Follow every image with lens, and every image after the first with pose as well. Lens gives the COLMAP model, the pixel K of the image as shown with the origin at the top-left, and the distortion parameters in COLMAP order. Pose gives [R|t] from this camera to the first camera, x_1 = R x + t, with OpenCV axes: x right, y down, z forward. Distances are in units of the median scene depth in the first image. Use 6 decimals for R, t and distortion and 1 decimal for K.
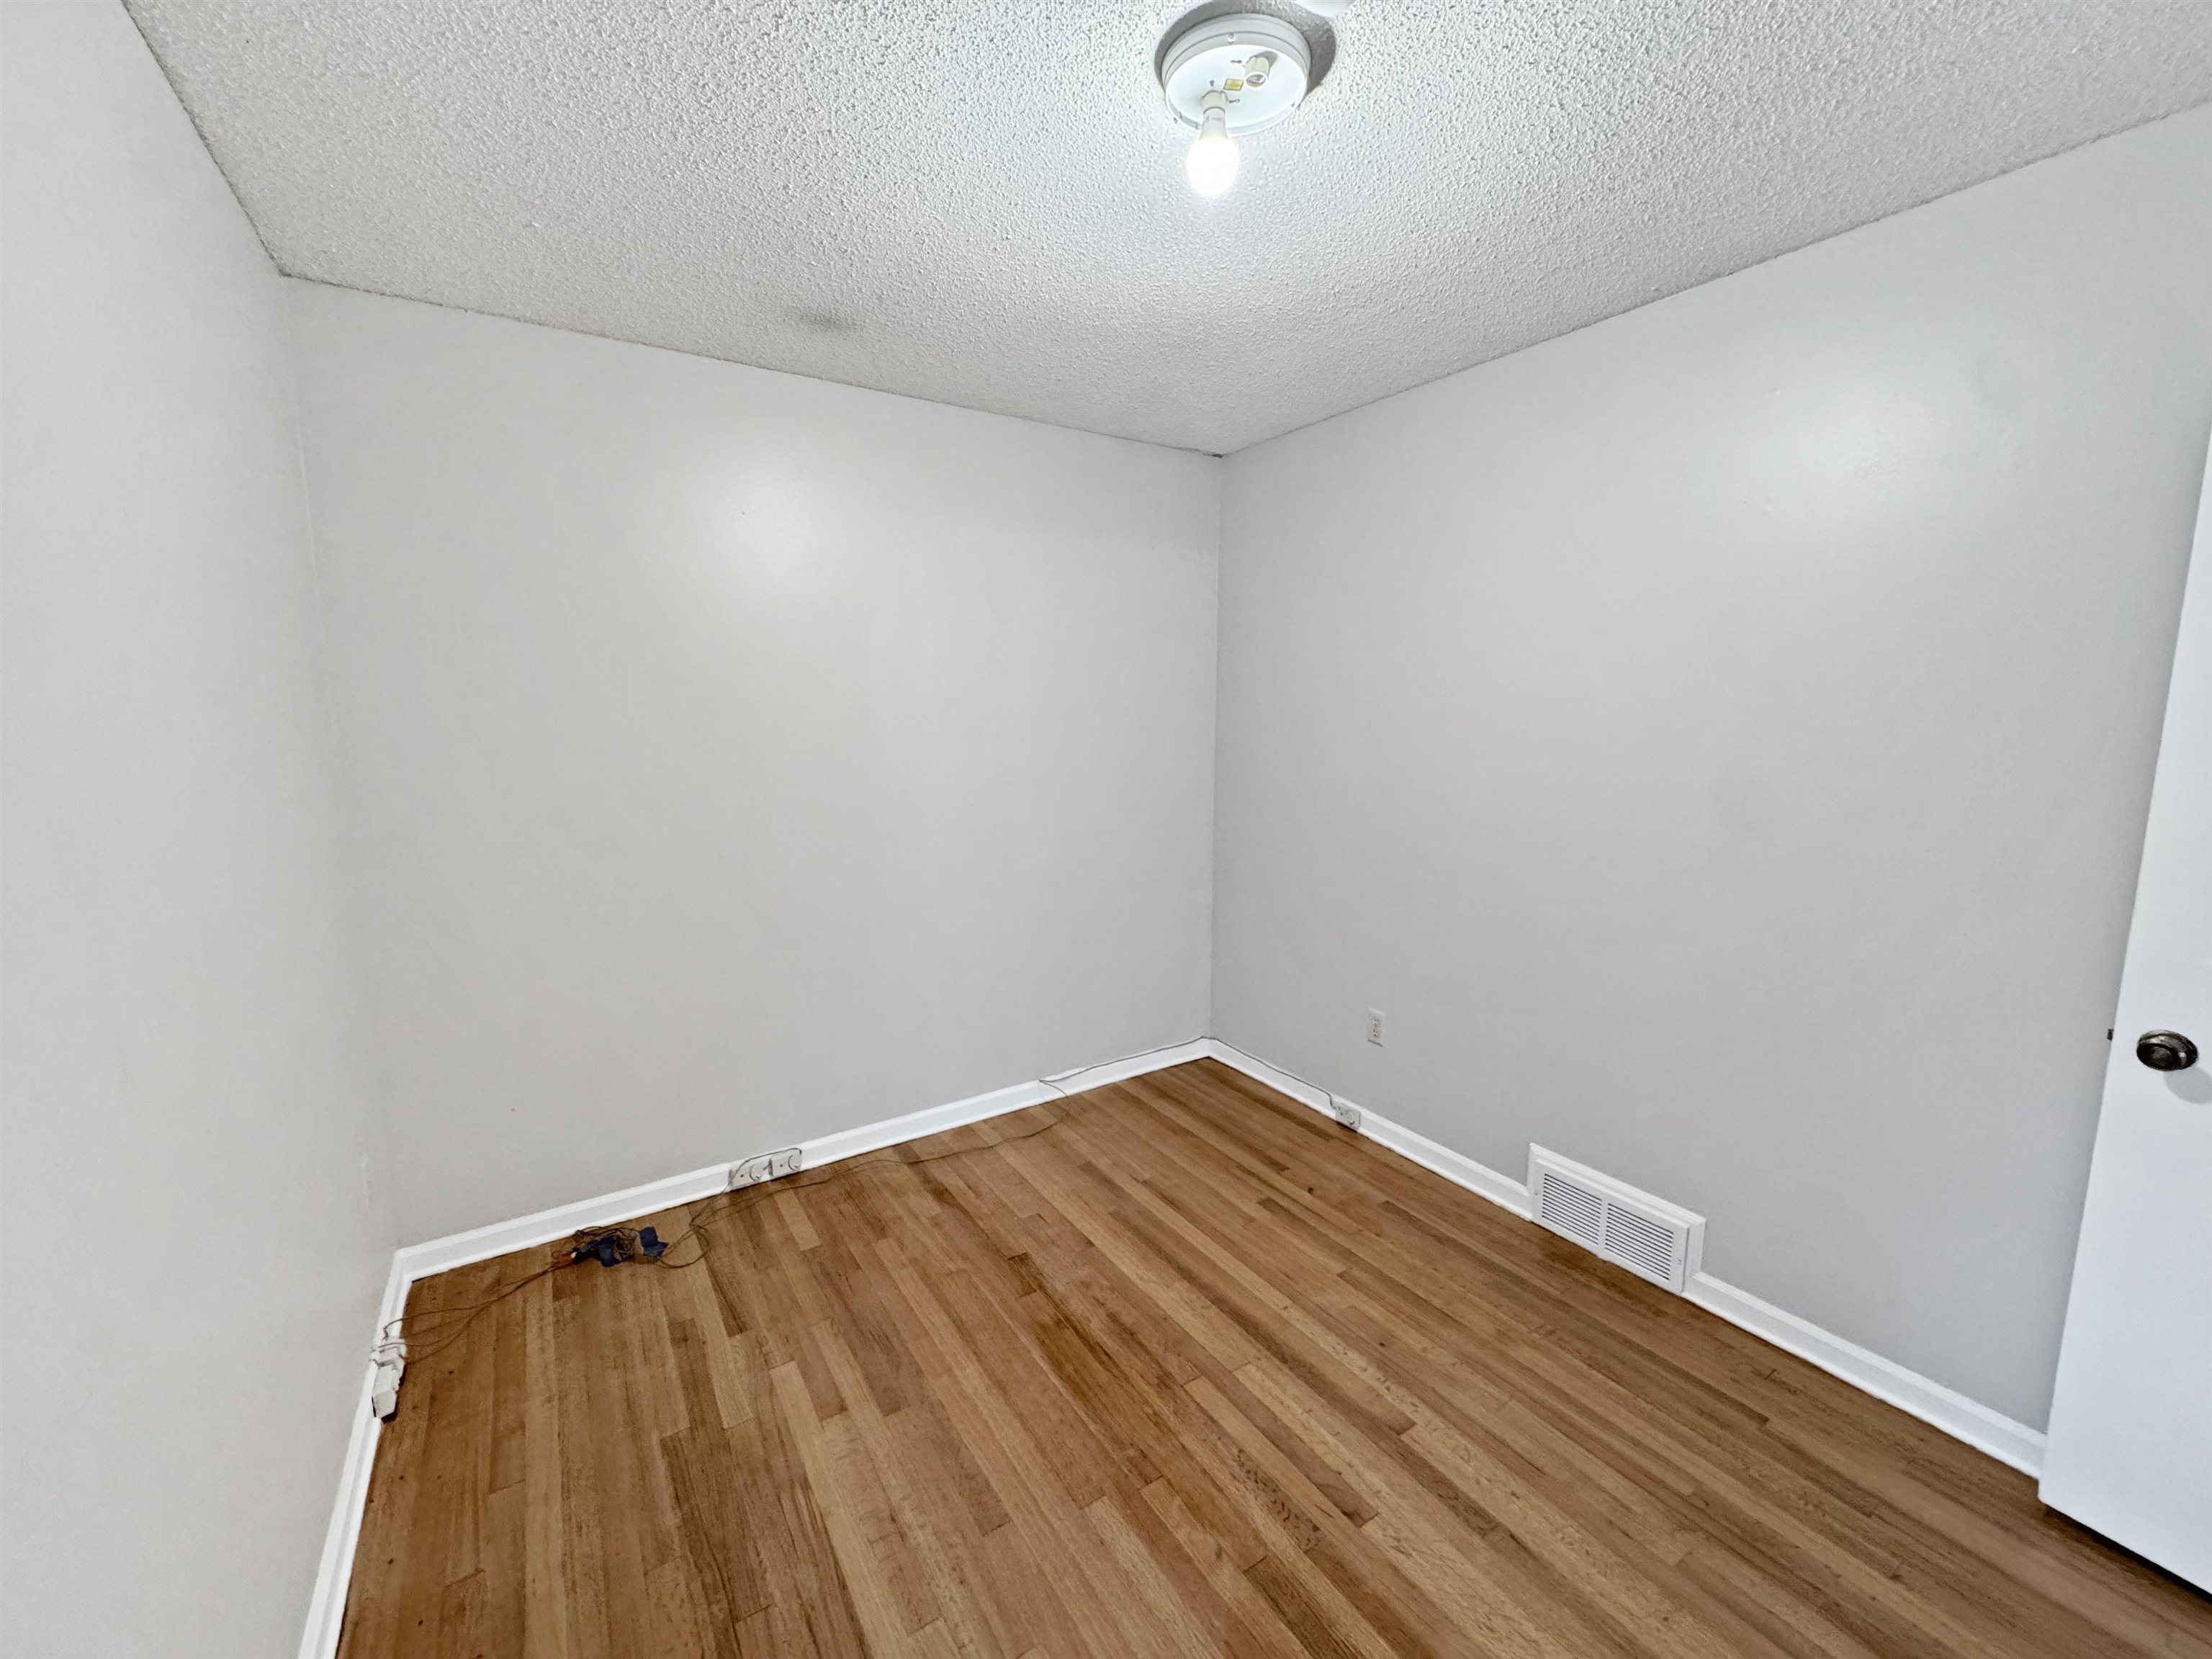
lens RADIAL K [[902.5, 0, 1101.7], [0, 902.5, 852.9], [0, 0, 1]] dist [-0.003469, -0.000859]
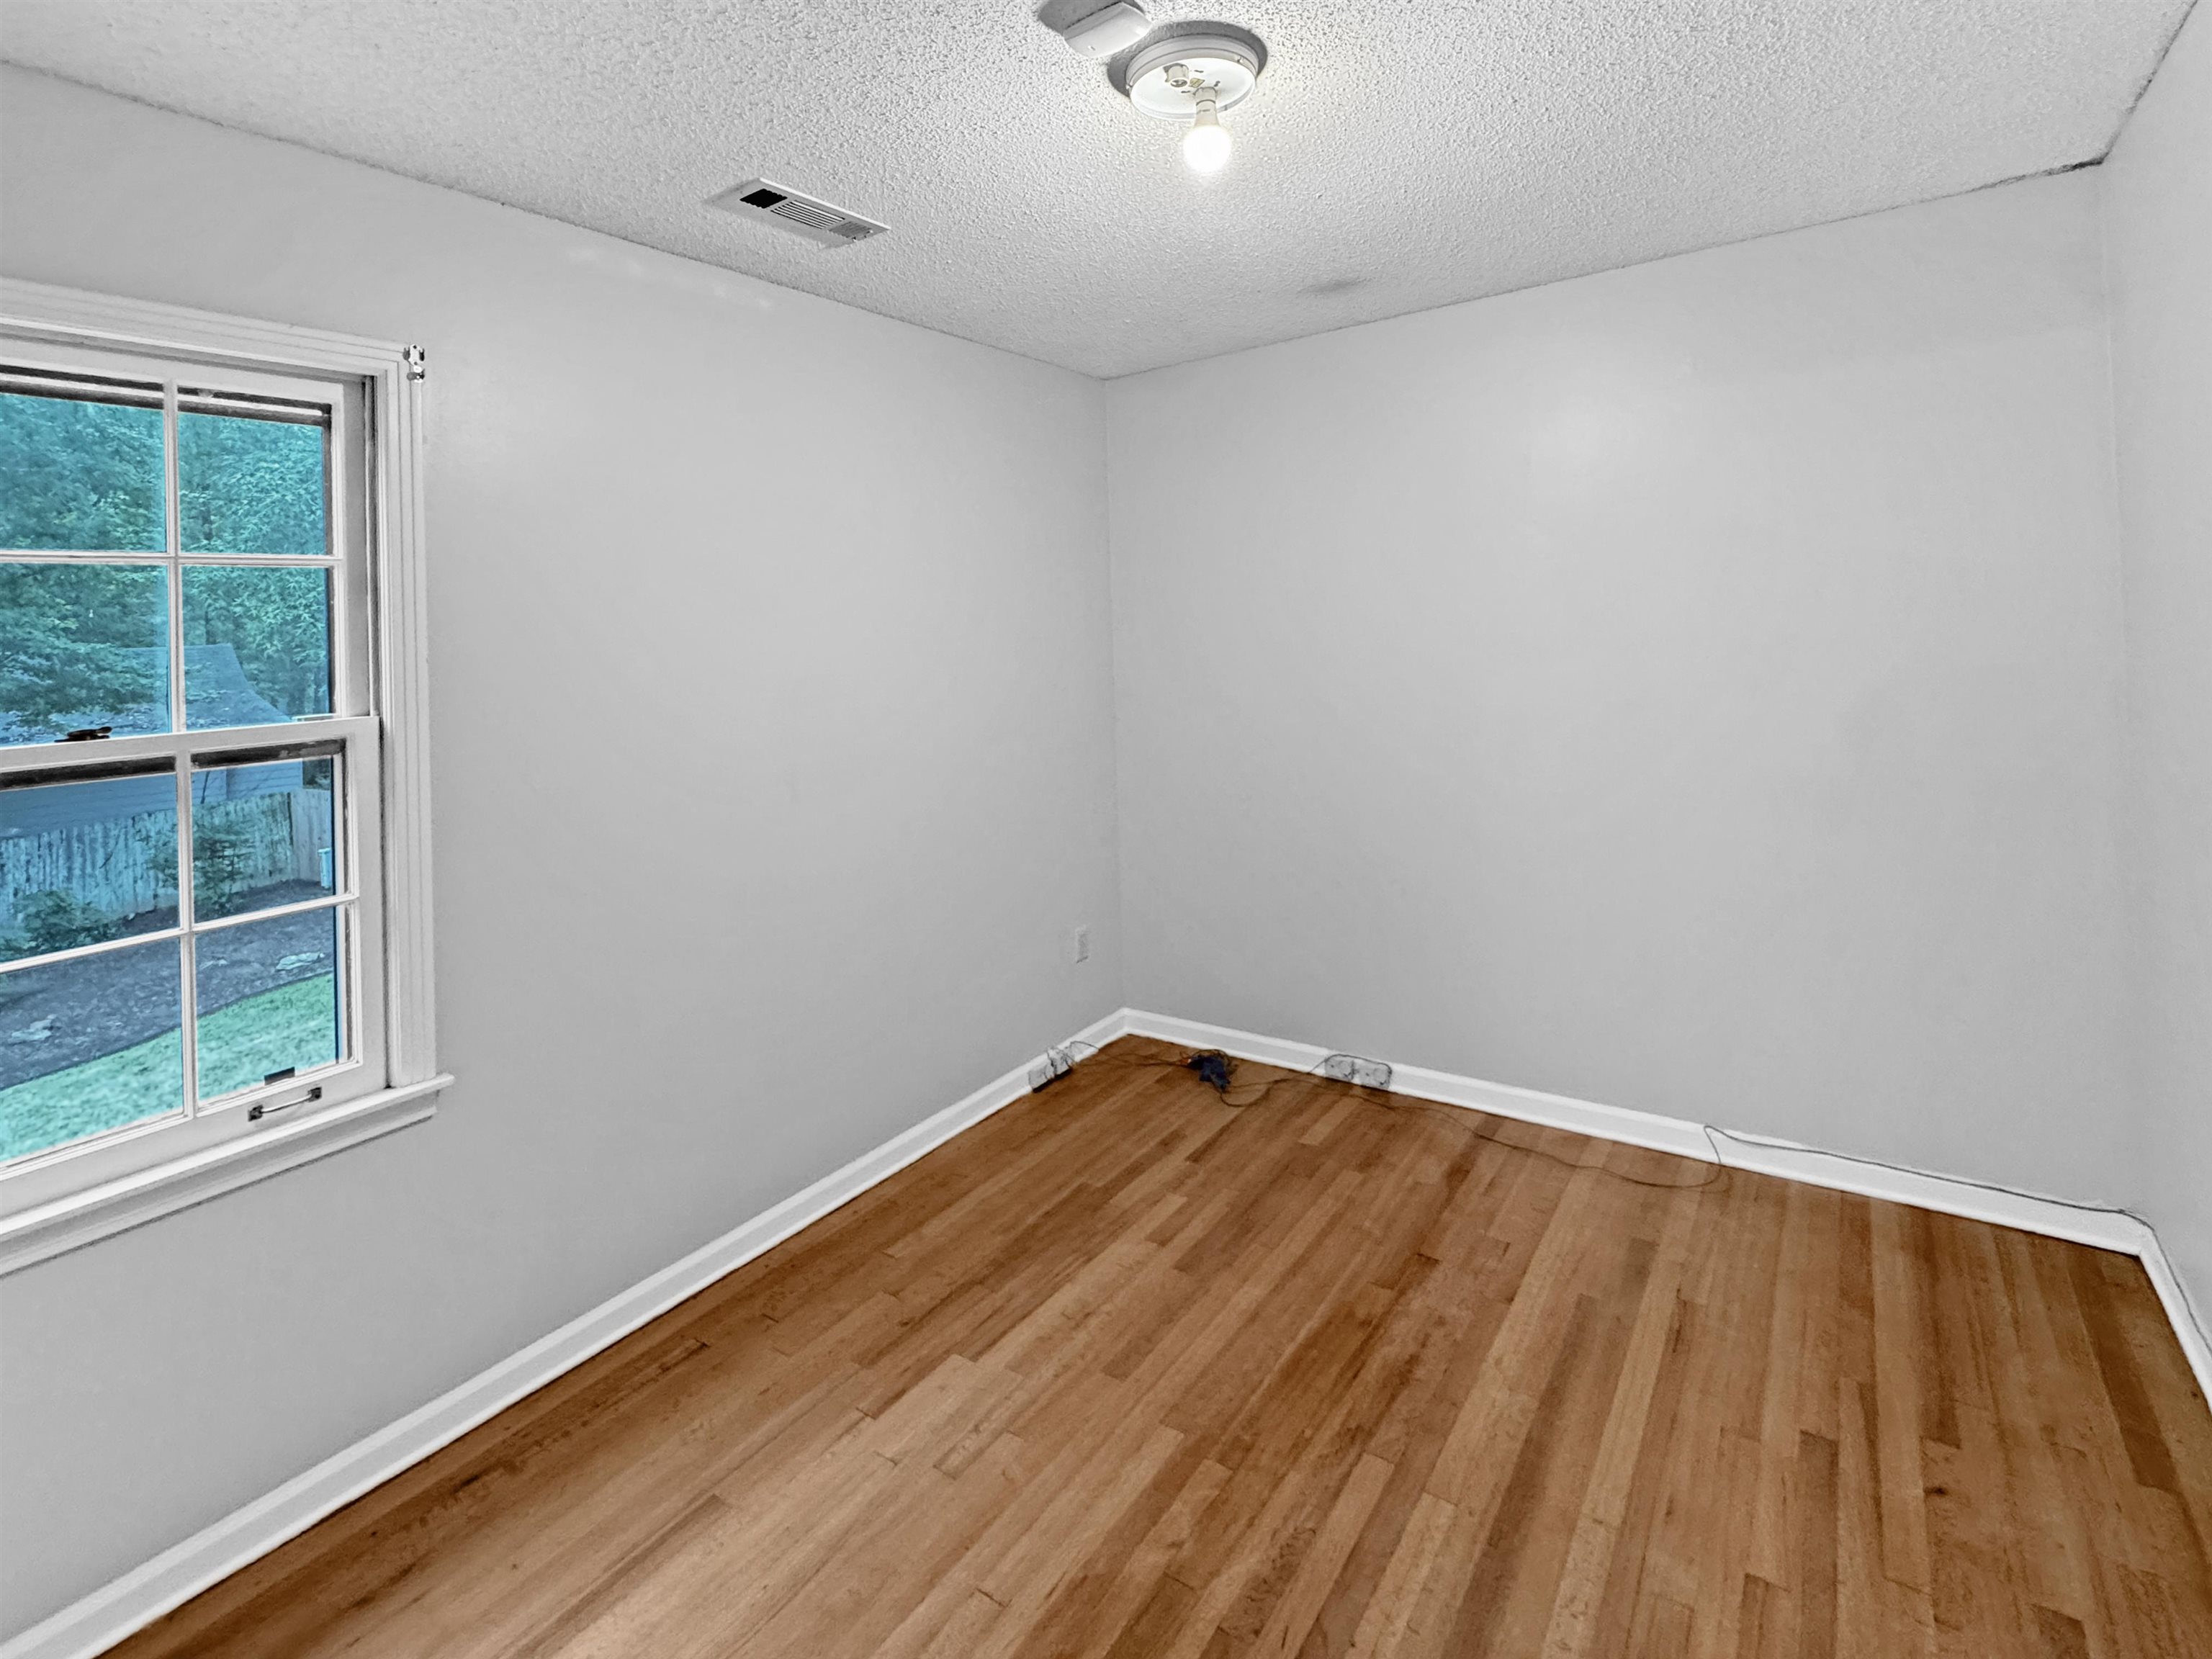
lens RADIAL K [[1001.3, 0, 1122.9], [0, 1001.3, 822.8], [0, 0, 1]] dist [-0.002171, -0.000155]
pose [[0.377953, 0.159965, -0.911900, 0.720061], [-0.104926, 0.986015, 0.129478, -0.074475], [0.919860, 0.046746, 0.389452, 0.386977]]
